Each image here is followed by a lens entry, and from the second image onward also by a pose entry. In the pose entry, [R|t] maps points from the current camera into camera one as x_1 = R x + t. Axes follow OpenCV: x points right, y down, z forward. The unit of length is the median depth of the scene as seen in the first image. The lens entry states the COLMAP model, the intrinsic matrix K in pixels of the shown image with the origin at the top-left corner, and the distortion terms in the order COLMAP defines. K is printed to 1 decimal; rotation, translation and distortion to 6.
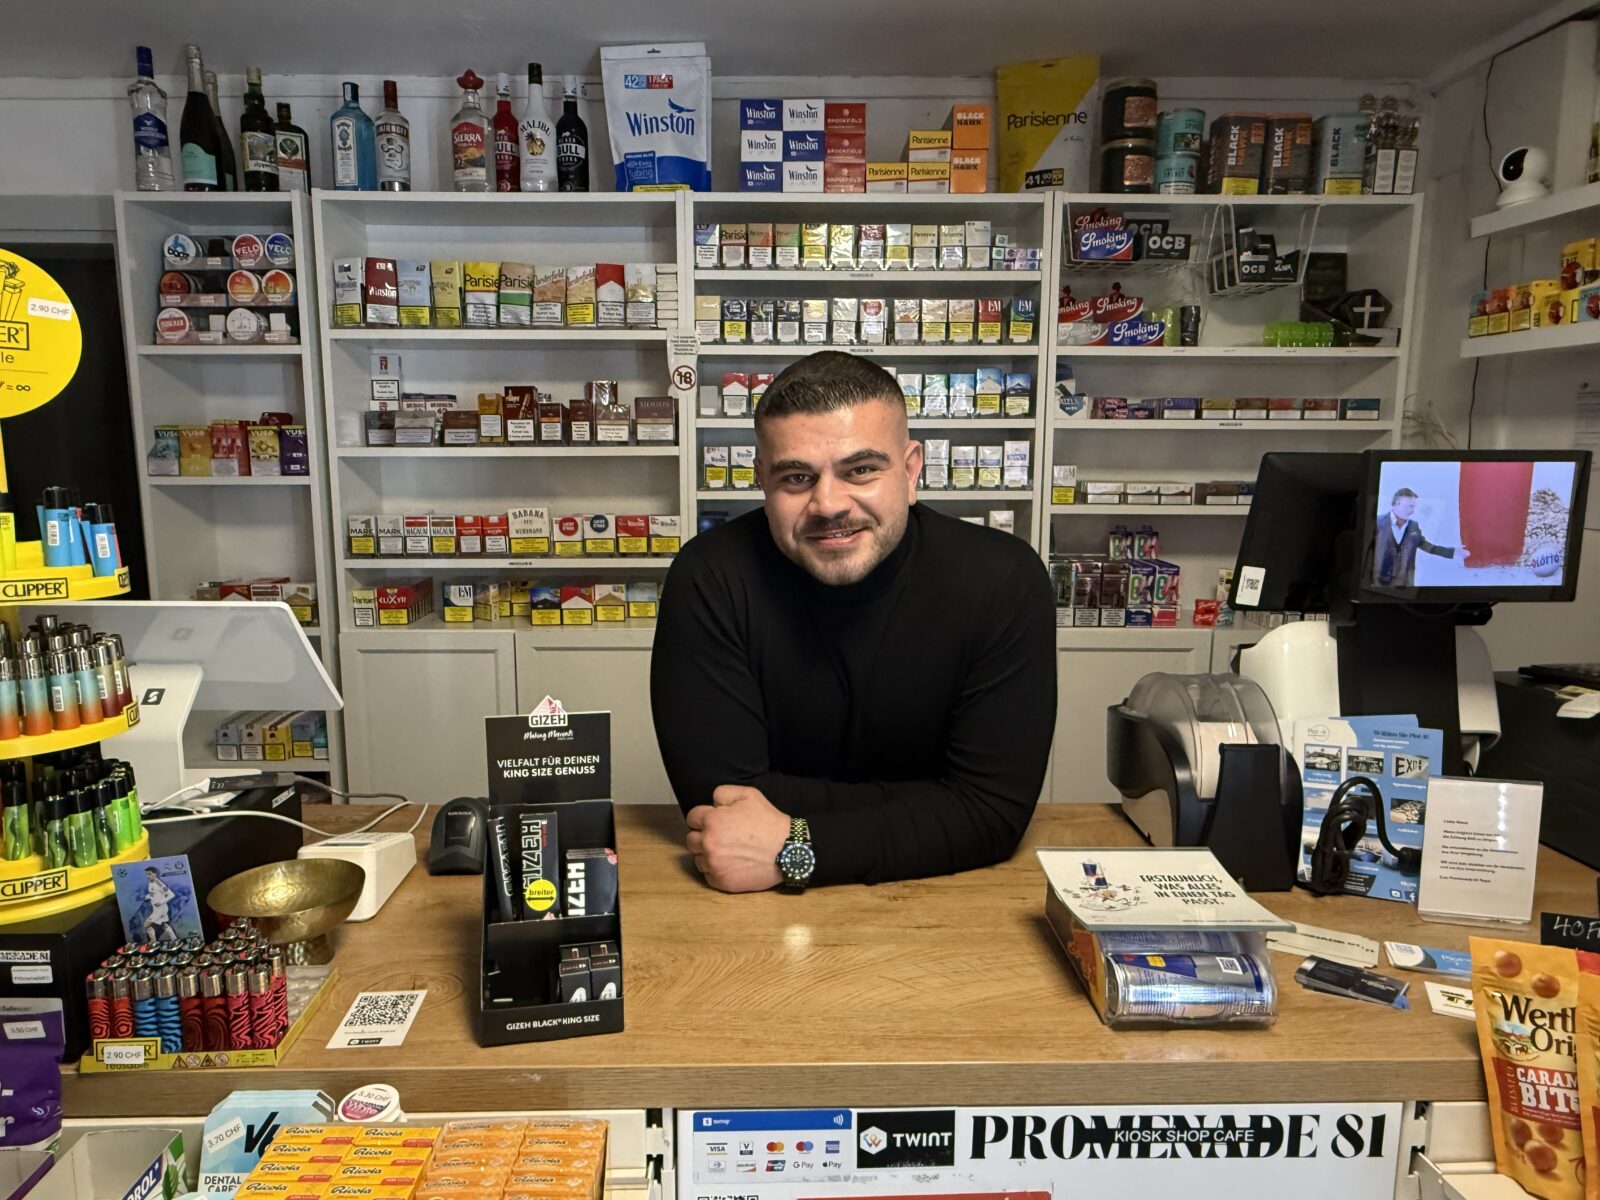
lens RADIAL K [[1035.2, 0, 800.0], [0, 1035.2, 600.0], [0, 0, 1]] dist [-0.000150, 0.002935]
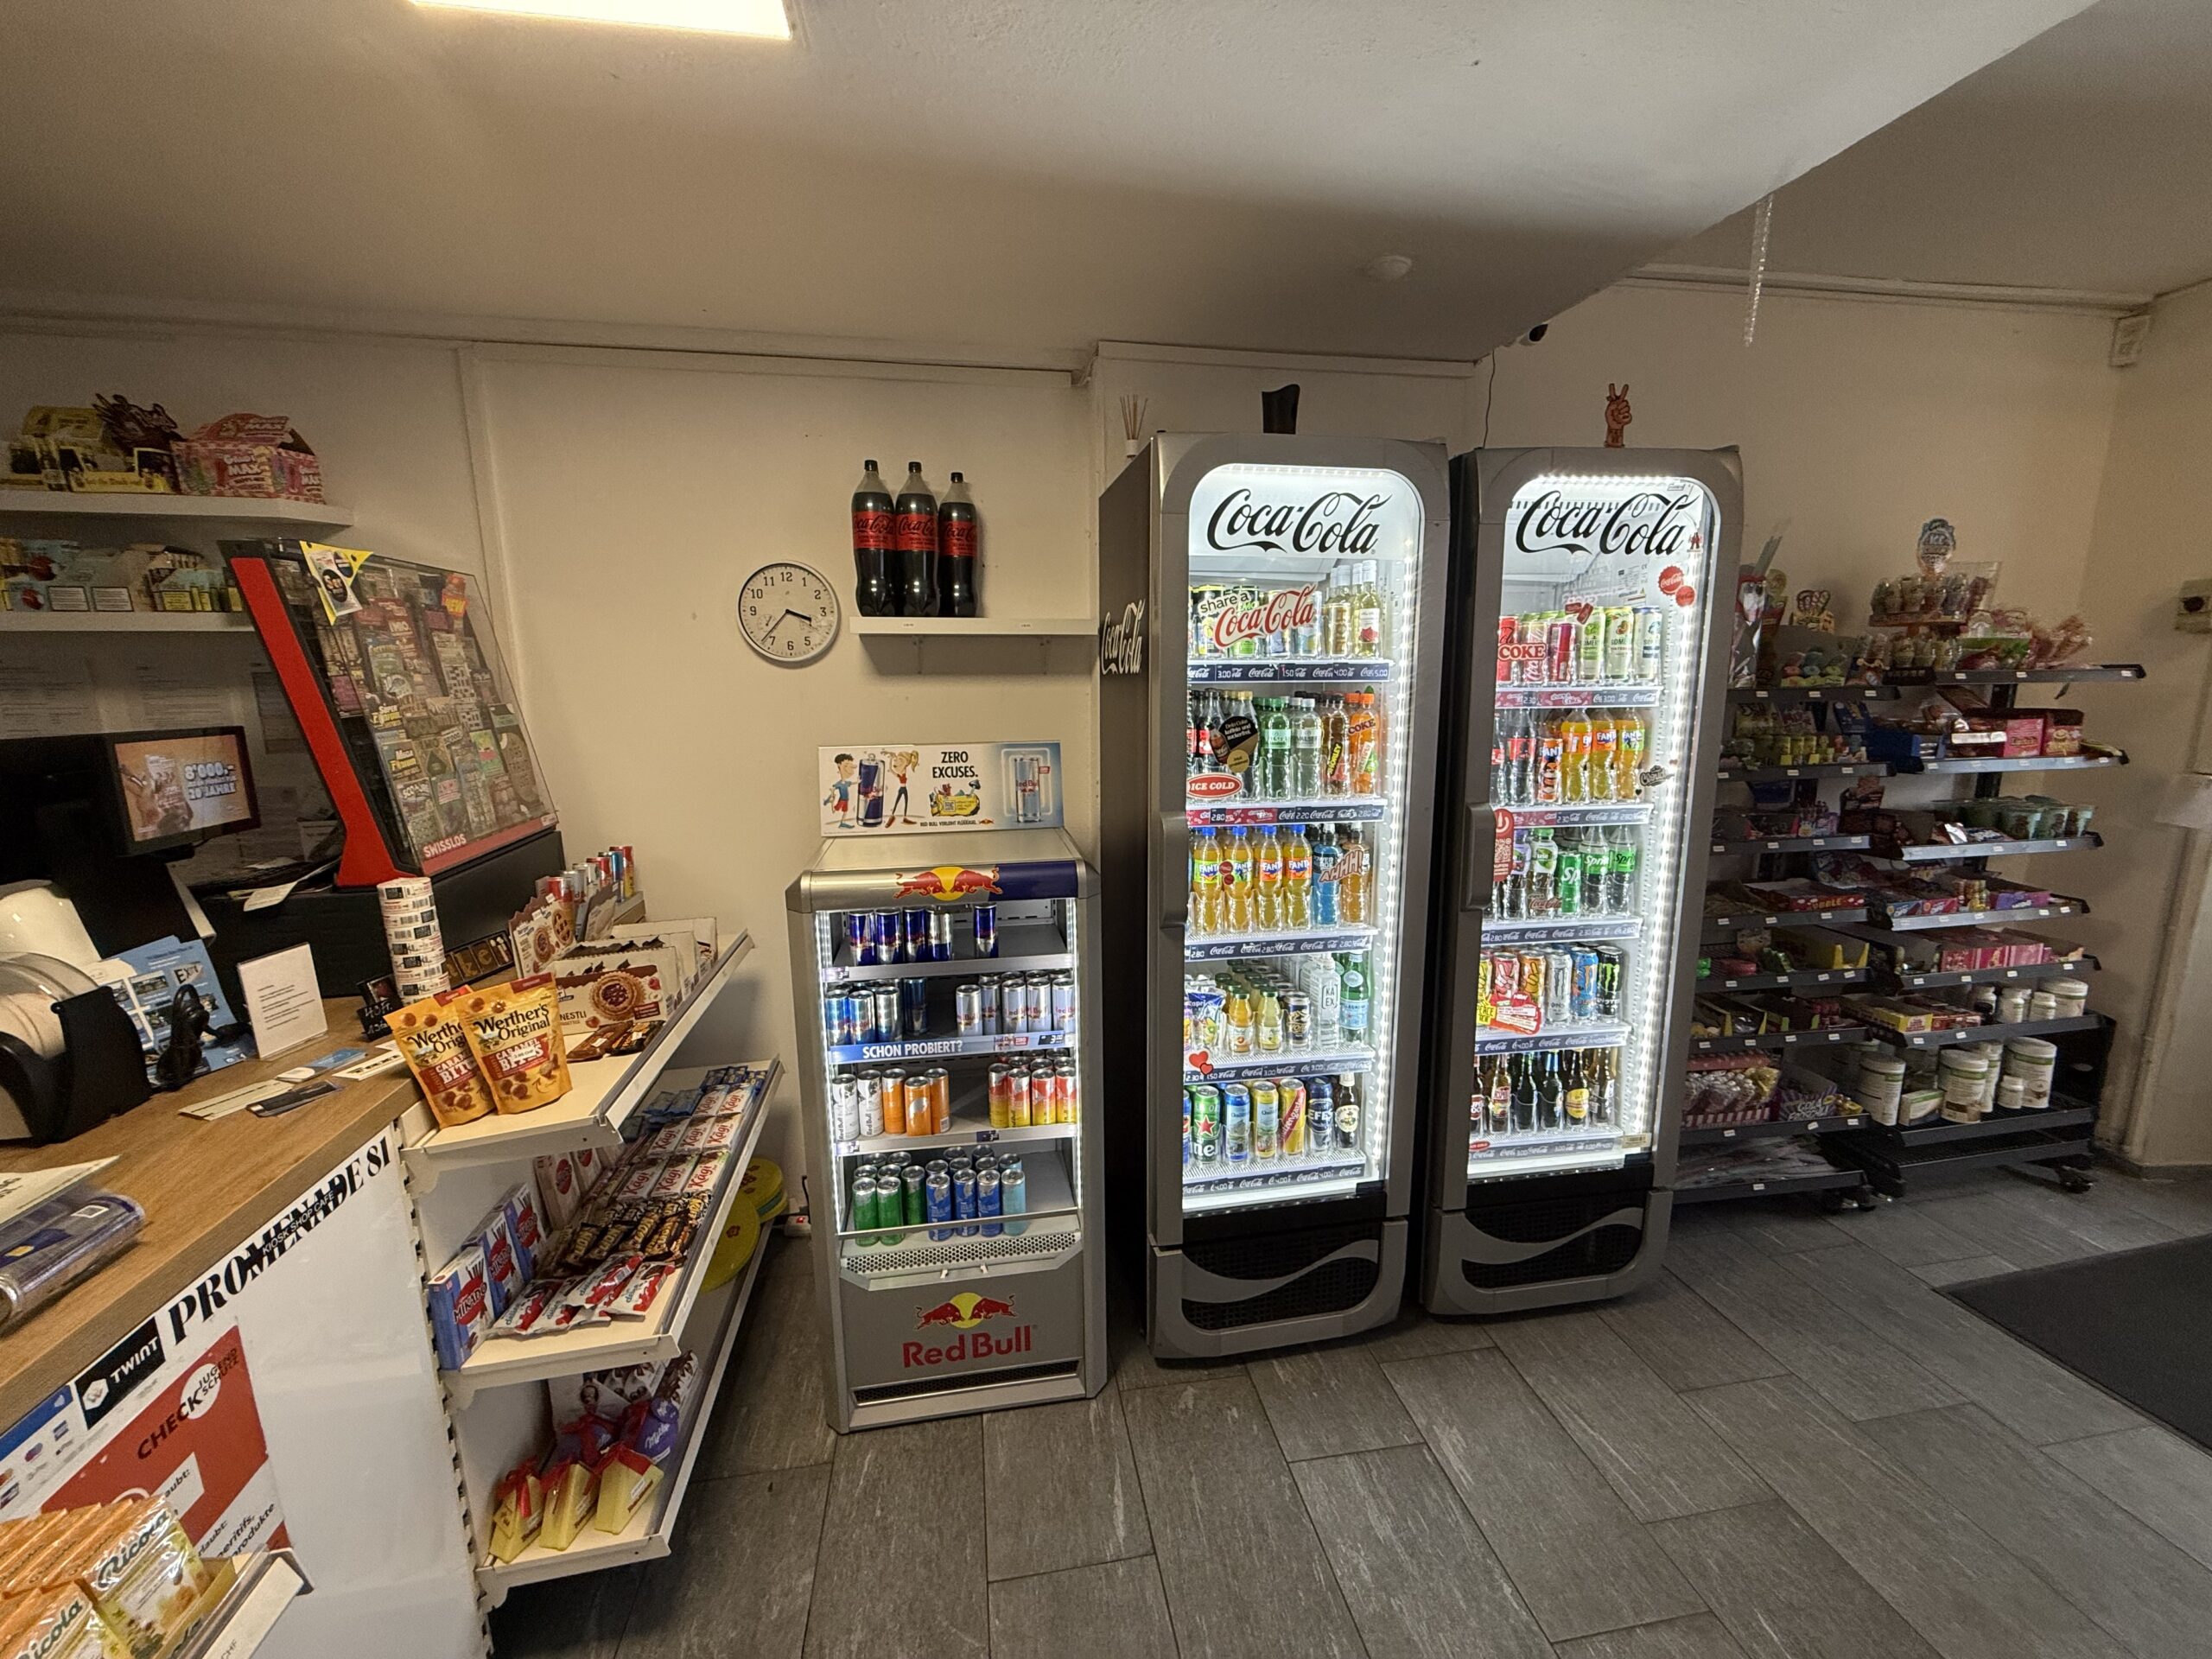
lens RADIAL K [[888.5, 0, 1106.0], [0, 888.5, 829.5], [0, 0, 1]] dist [-0.000652, -0.000054]
pose [[-0.149283, -0.172634, 0.973608, -0.893371], [0.160530, 0.967347, 0.196138, -0.066559], [-0.975677, 0.185573, -0.116695, -0.040771]]
